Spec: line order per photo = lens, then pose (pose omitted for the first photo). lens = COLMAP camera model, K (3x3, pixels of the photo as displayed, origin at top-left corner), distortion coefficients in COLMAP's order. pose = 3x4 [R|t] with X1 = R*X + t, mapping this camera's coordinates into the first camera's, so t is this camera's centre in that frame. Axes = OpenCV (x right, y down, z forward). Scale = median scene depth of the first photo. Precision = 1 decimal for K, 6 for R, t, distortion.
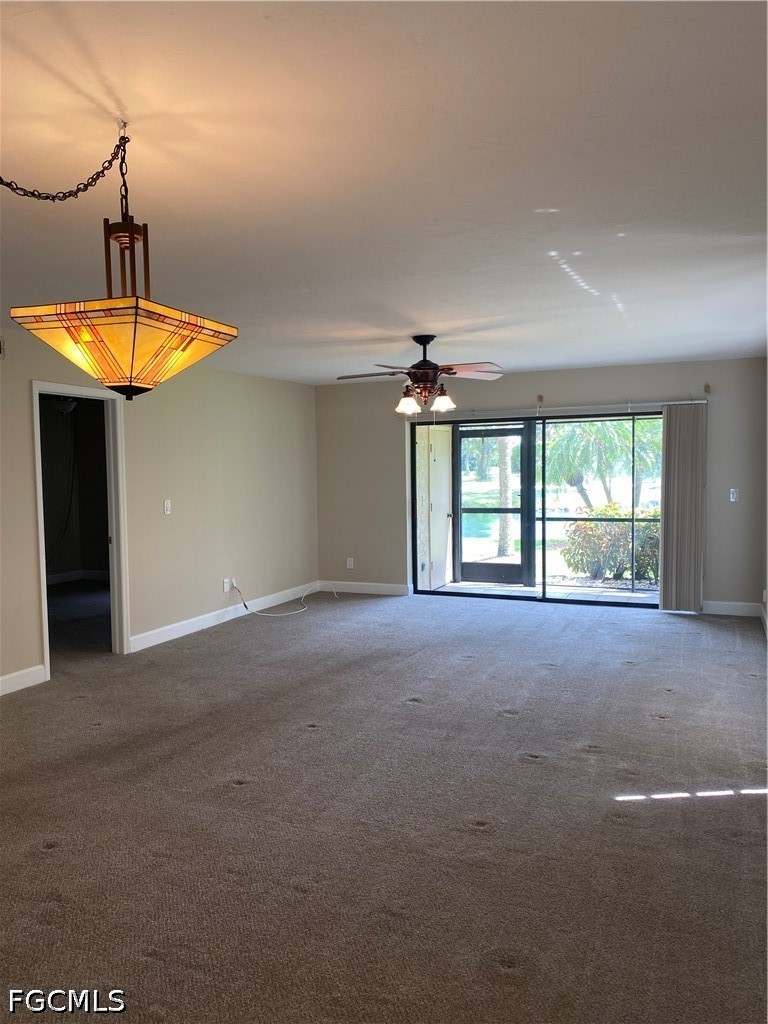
lens RADIAL K [[772.4, 0, 384.0], [0, 772.4, 512.0], [0, 0, 1]] dist [0.166737, -0.303356]
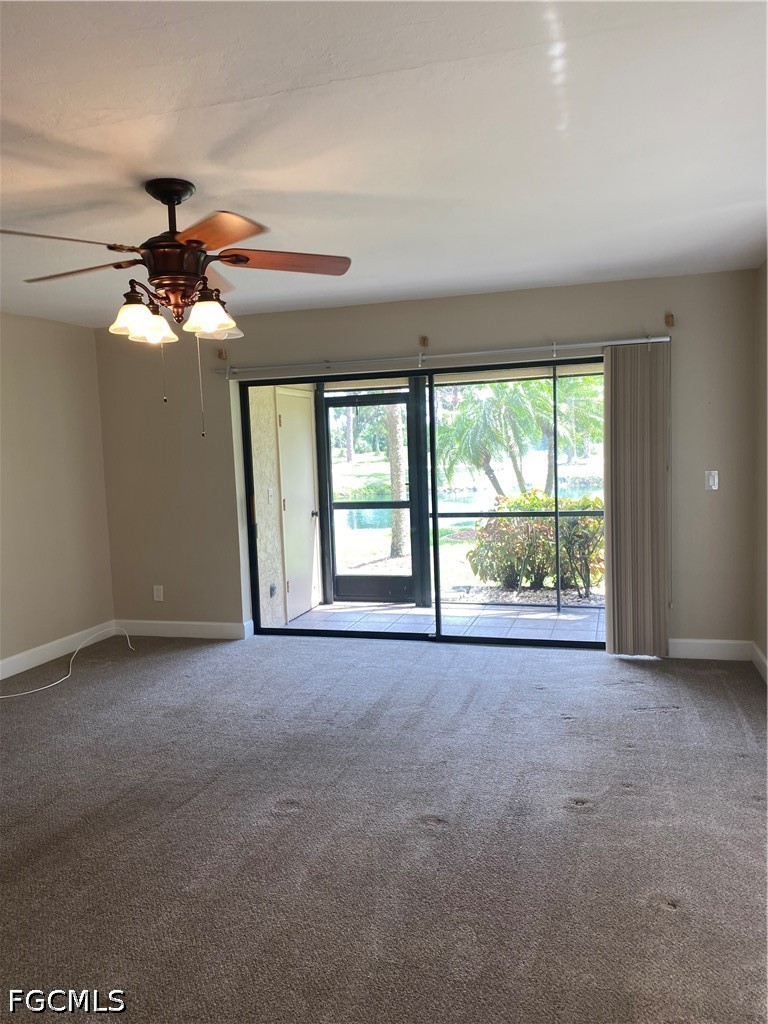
lens RADIAL K [[772.4, 0, 384.0], [0, 772.4, 512.0], [0, 0, 1]] dist [0.166737, -0.303356]
pose [[0.993360, -0.031772, 0.110570, 0.076912], [0.029110, 0.999248, 0.025603, -0.015678], [-0.111301, -0.022215, 0.993538, 0.296108]]
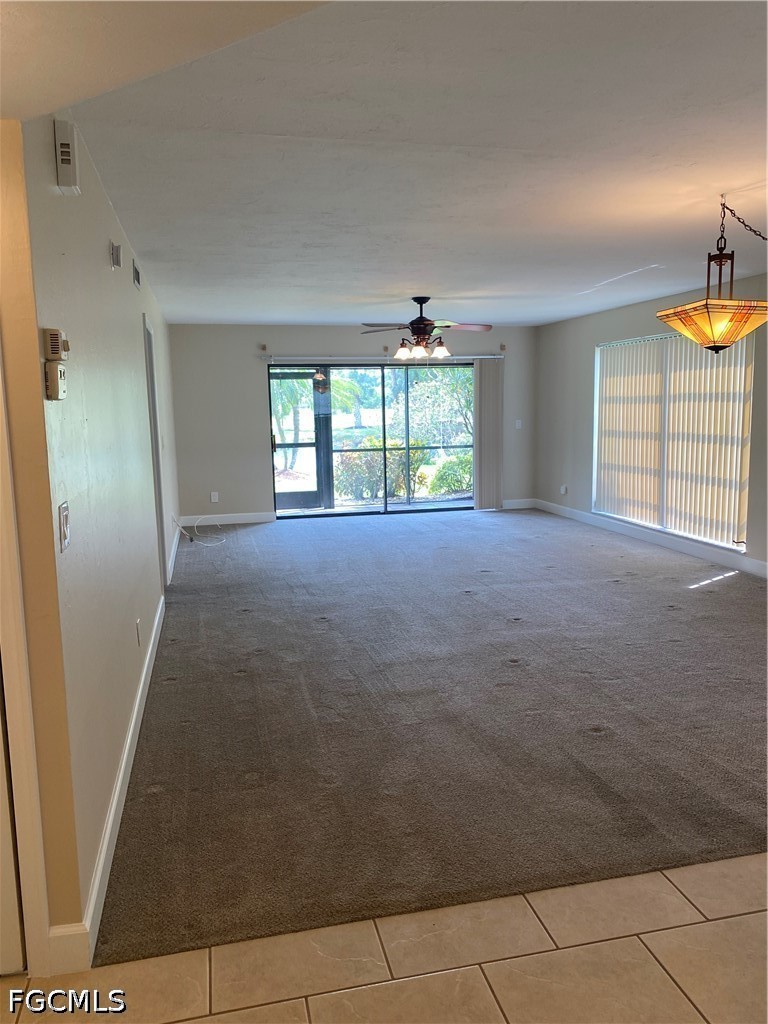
lens RADIAL K [[772.4, 0, 384.0], [0, 772.4, 512.0], [0, 0, 1]] dist [0.166737, -0.303356]
pose [[0.811778, -0.082130, 0.578162, -0.461819], [0.041599, 0.995678, 0.083031, 0.007734], [-0.582483, -0.043351, 0.811686, -0.003048]]
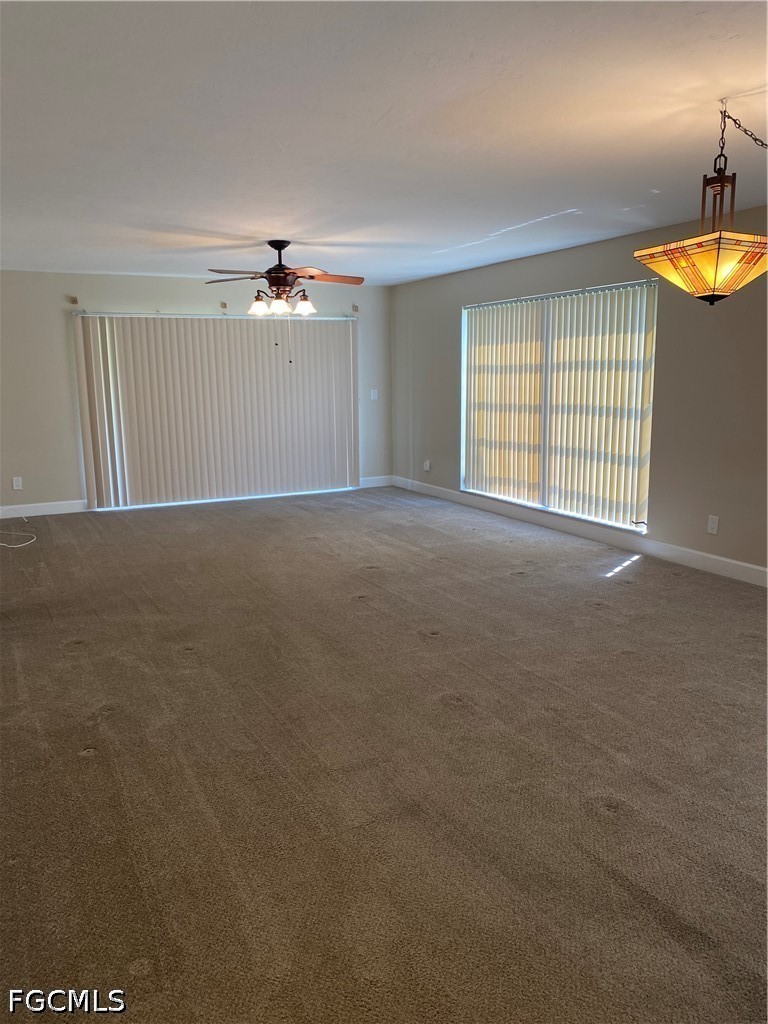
lens RADIAL K [[778.4, 0, 377.2], [0, 778.4, 514.6], [0, 0, 1]] dist [0.009881, -0.008261]
pose [[0.659786, -0.130903, 0.739964, -0.419841], [0.047092, 0.989978, 0.133142, 0.003342], [-0.749977, -0.052999, 0.659338, 0.115141]]
